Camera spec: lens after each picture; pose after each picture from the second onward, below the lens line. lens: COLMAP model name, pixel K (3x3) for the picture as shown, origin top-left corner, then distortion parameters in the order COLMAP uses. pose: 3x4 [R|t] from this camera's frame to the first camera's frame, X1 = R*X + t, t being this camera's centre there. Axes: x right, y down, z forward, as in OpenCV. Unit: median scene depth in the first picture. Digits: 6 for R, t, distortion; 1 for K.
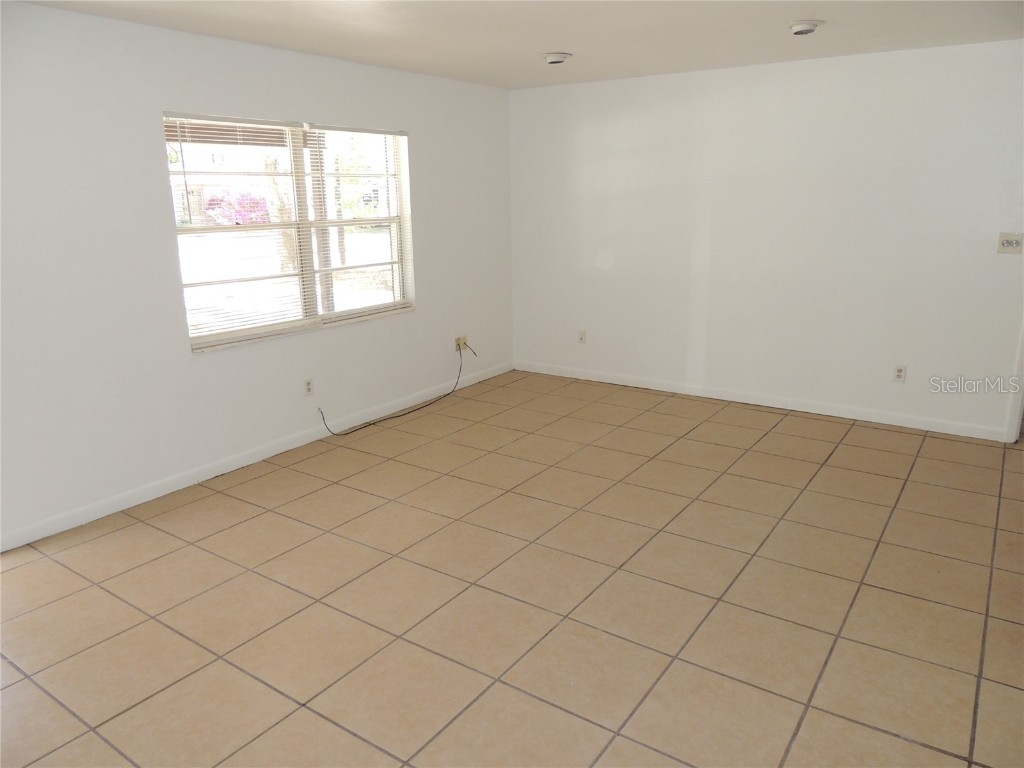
lens RADIAL K [[725.5, 0, 508.0], [0, 725.5, 389.8], [0, 0, 1]] dist [-0.014965, -0.002768]
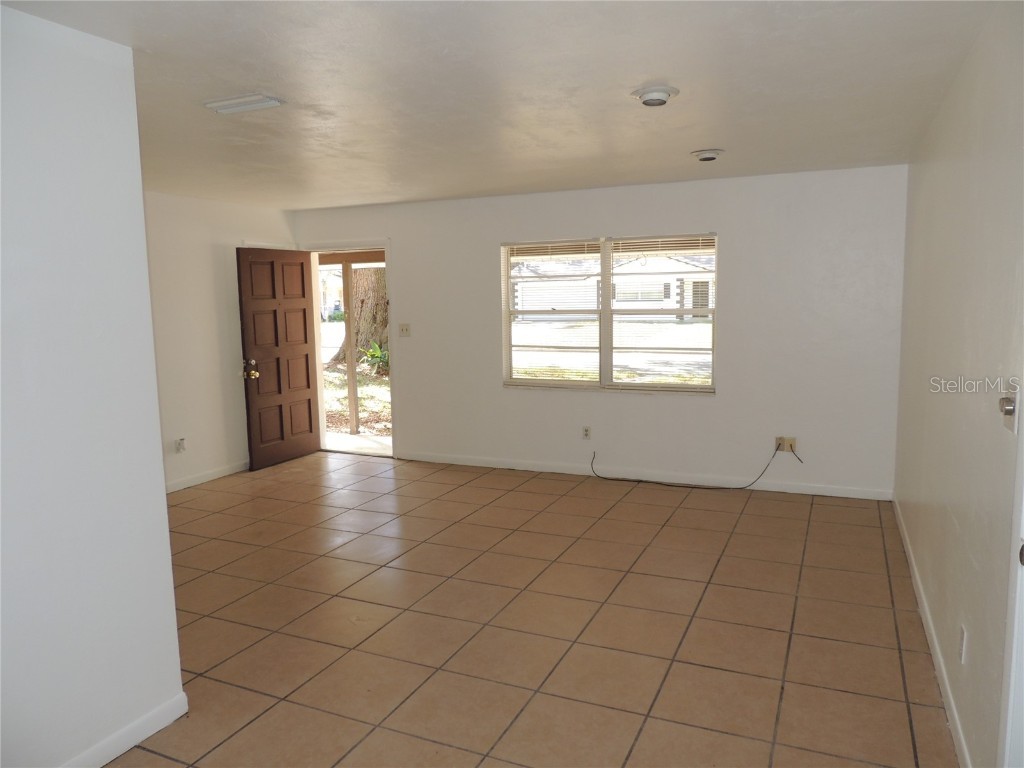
lens RADIAL K [[725.5, 0, 509.1], [0, 725.5, 382.2], [0, 0, 1]] dist [-0.014965, -0.002768]
pose [[0.189617, 0.127534, -0.973540, 0.978652], [-0.240395, 0.967381, 0.079906, -0.166413], [0.951975, 0.218882, 0.214090, 0.573335]]
